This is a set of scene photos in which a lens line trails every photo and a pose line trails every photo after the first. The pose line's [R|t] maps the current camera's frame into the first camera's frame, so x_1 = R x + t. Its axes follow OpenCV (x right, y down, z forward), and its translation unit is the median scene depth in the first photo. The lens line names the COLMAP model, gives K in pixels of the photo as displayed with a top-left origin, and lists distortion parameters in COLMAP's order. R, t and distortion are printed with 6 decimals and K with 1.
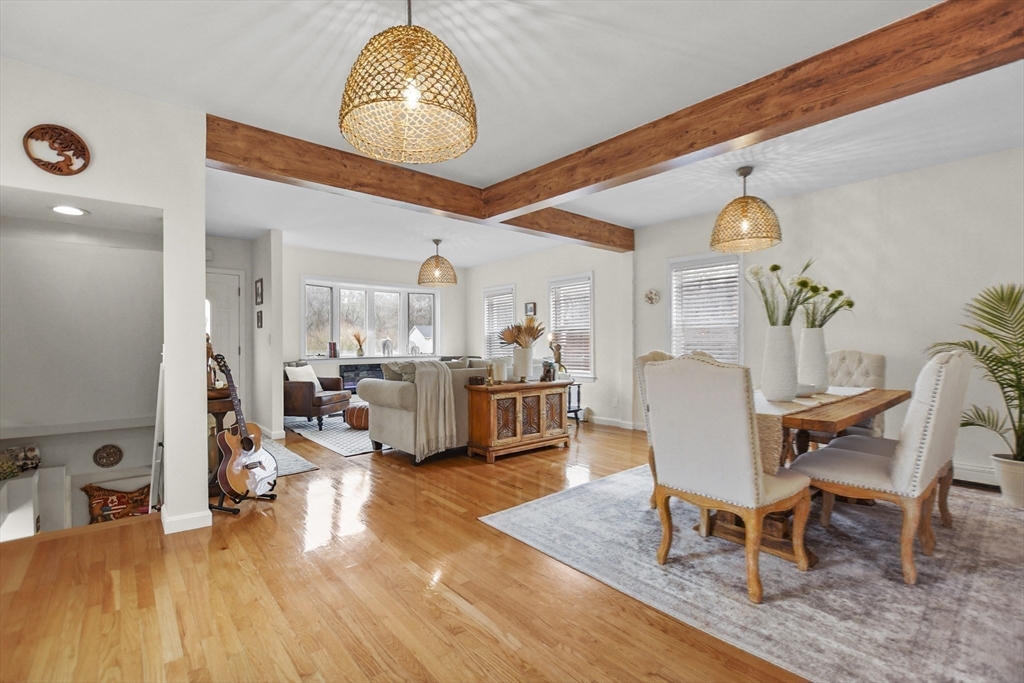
lens RADIAL K [[446.2, 0, 506.7], [0, 446.2, 343.8], [0, 0, 1]] dist [-0.011632, 0.001254]
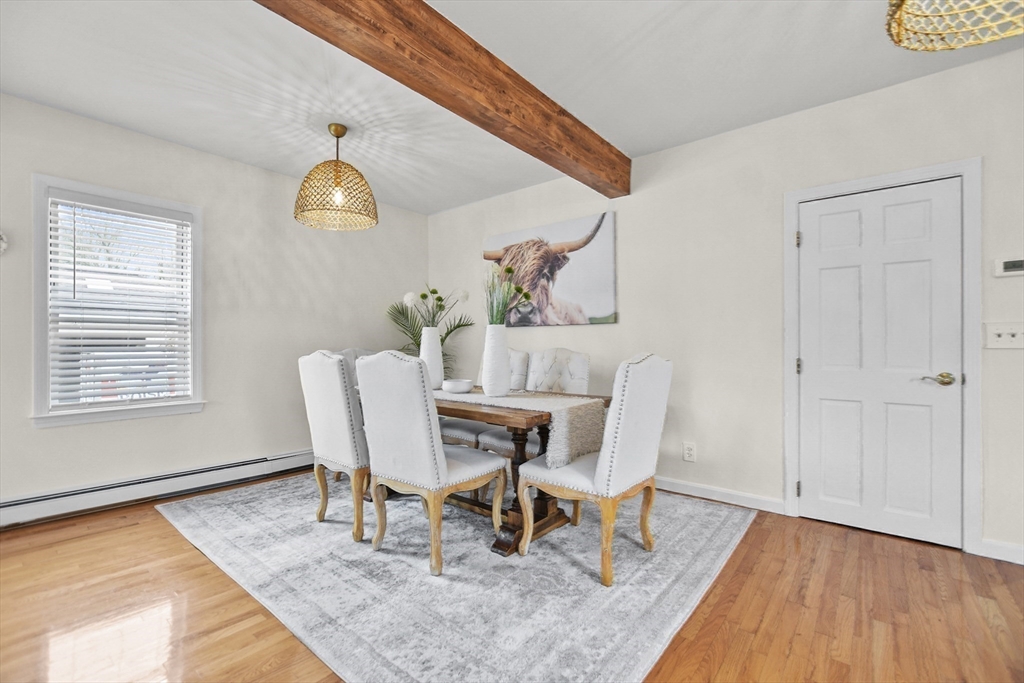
lens RADIAL K [[446.2, 0, 493.0], [0, 446.2, 340.2], [0, 0, 1]] dist [-0.011632, 0.001254]
pose [[-0.154278, 0.009257, 0.987984, -0.337306], [0.001130, 0.999957, -0.009192, 0.005531], [-0.988027, -0.000302, -0.154282, 0.905898]]
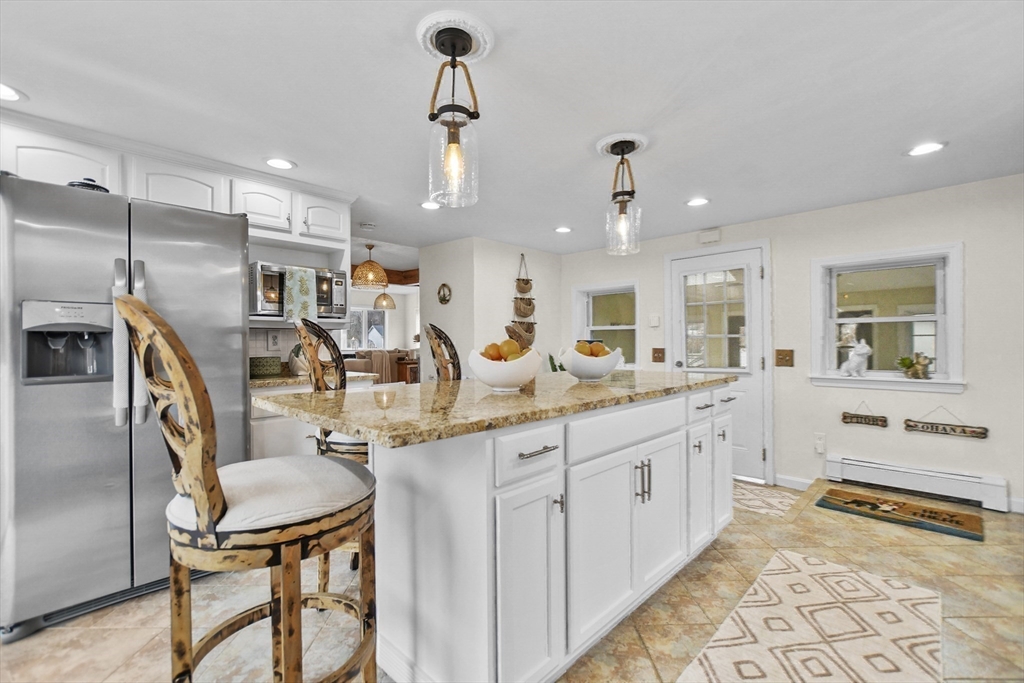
lens RADIAL K [[446.2, 0, 505.1], [0, 446.2, 347.1], [0, 0, 1]] dist [-0.011632, 0.001254]
pose [[0.996171, 0.004564, 0.087306, 0.251404], [-0.004847, 0.999984, 0.003030, 0.017598], [-0.087290, -0.003442, 0.996177, -1.216821]]
